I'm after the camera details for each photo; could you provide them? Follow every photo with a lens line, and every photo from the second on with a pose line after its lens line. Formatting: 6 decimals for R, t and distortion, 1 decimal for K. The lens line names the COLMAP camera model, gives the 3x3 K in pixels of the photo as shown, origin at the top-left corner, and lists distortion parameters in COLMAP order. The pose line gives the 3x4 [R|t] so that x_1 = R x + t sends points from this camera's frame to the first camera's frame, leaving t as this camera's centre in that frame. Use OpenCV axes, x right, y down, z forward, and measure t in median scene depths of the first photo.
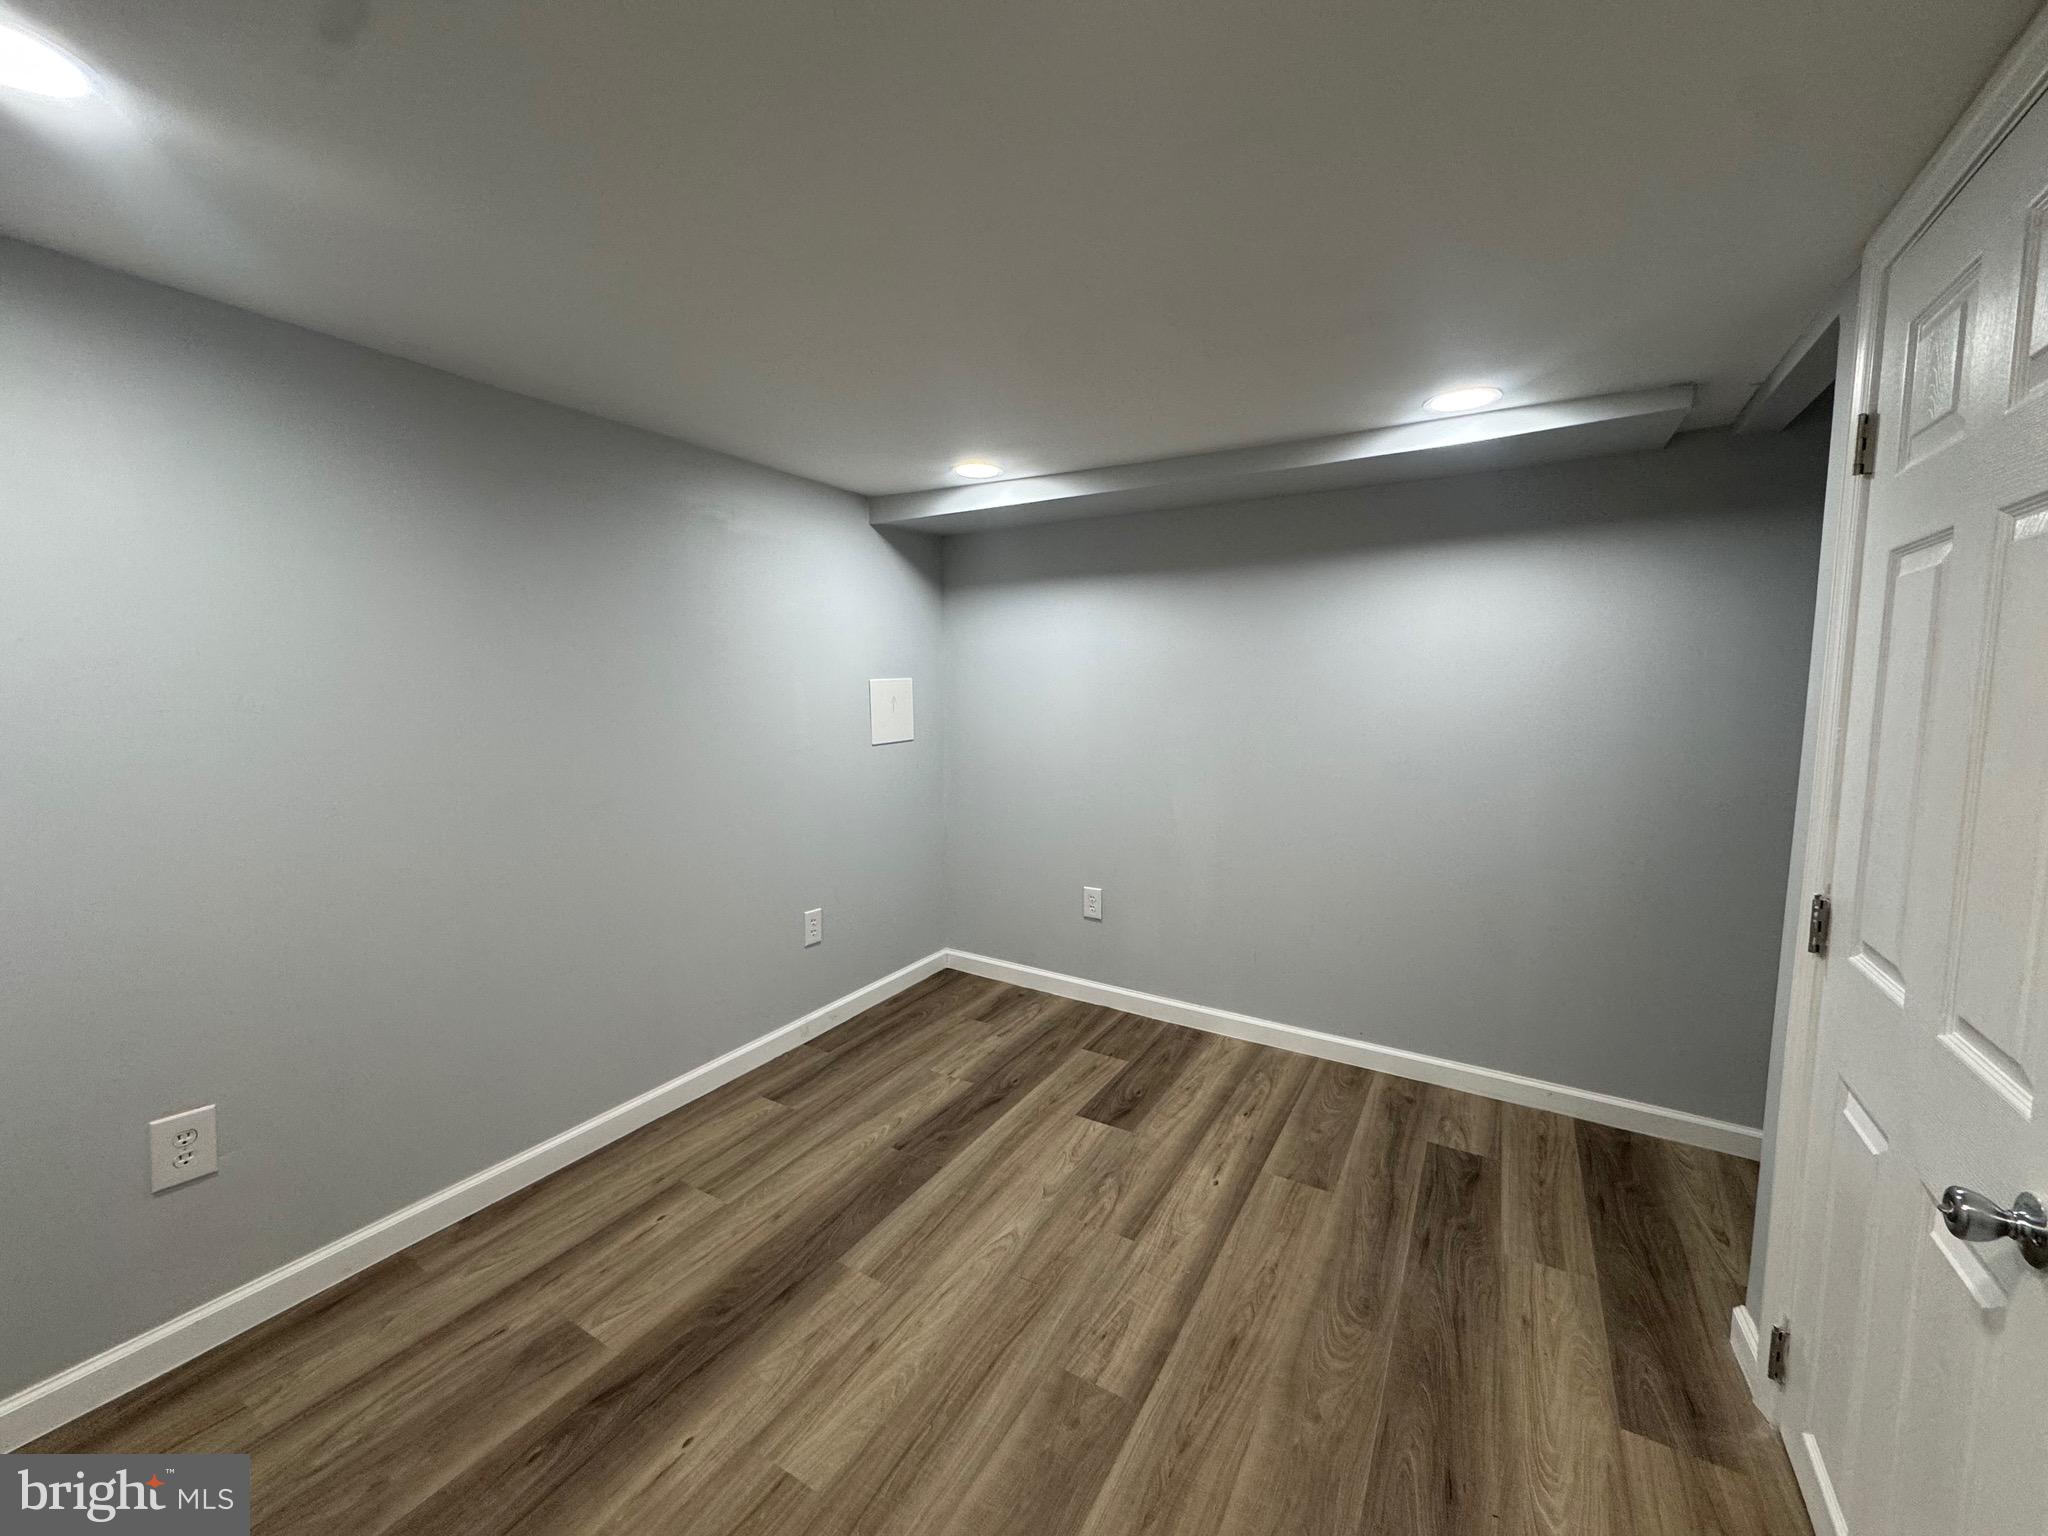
lens RADIAL K [[819.6, 0, 1024.6], [0, 819.6, 767.8], [0, 0, 1]] dist [-0.001123, 0.000362]
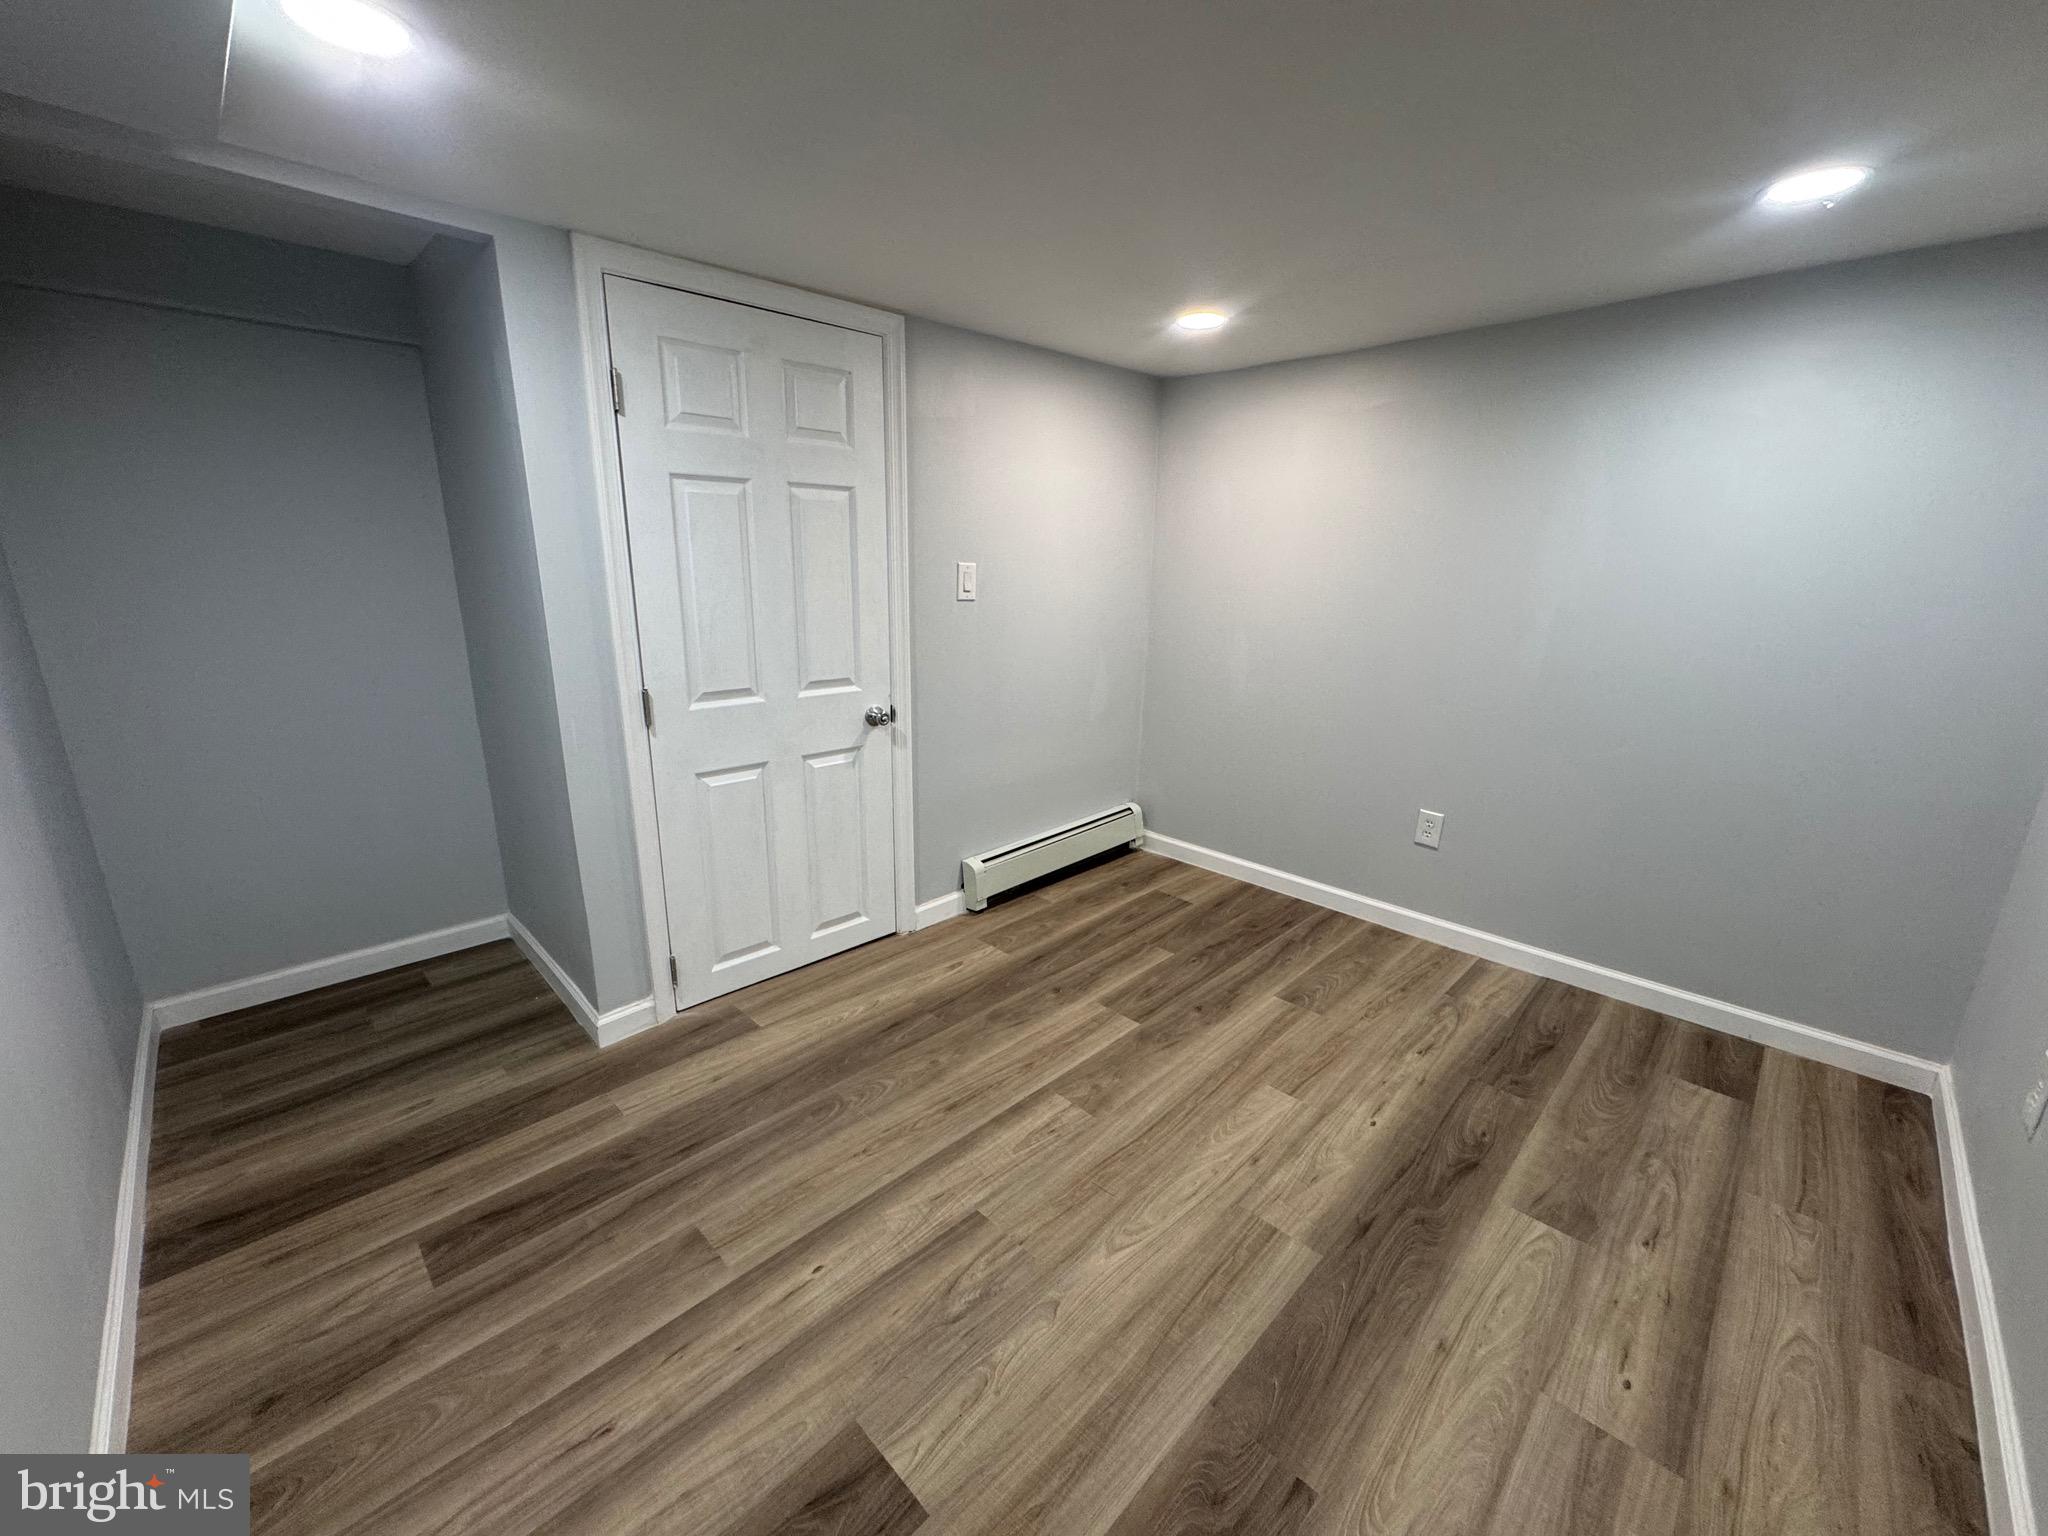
lens RADIAL K [[819.6, 0, 1024.6], [0, 819.6, 767.8], [0, 0, 1]] dist [-0.001123, 0.000362]
pose [[-0.969369, -0.076546, 0.233378, -0.086157], [0.008738, 0.938846, 0.344226, -0.172667], [-0.245455, 0.335721, -0.909419, 1.660883]]
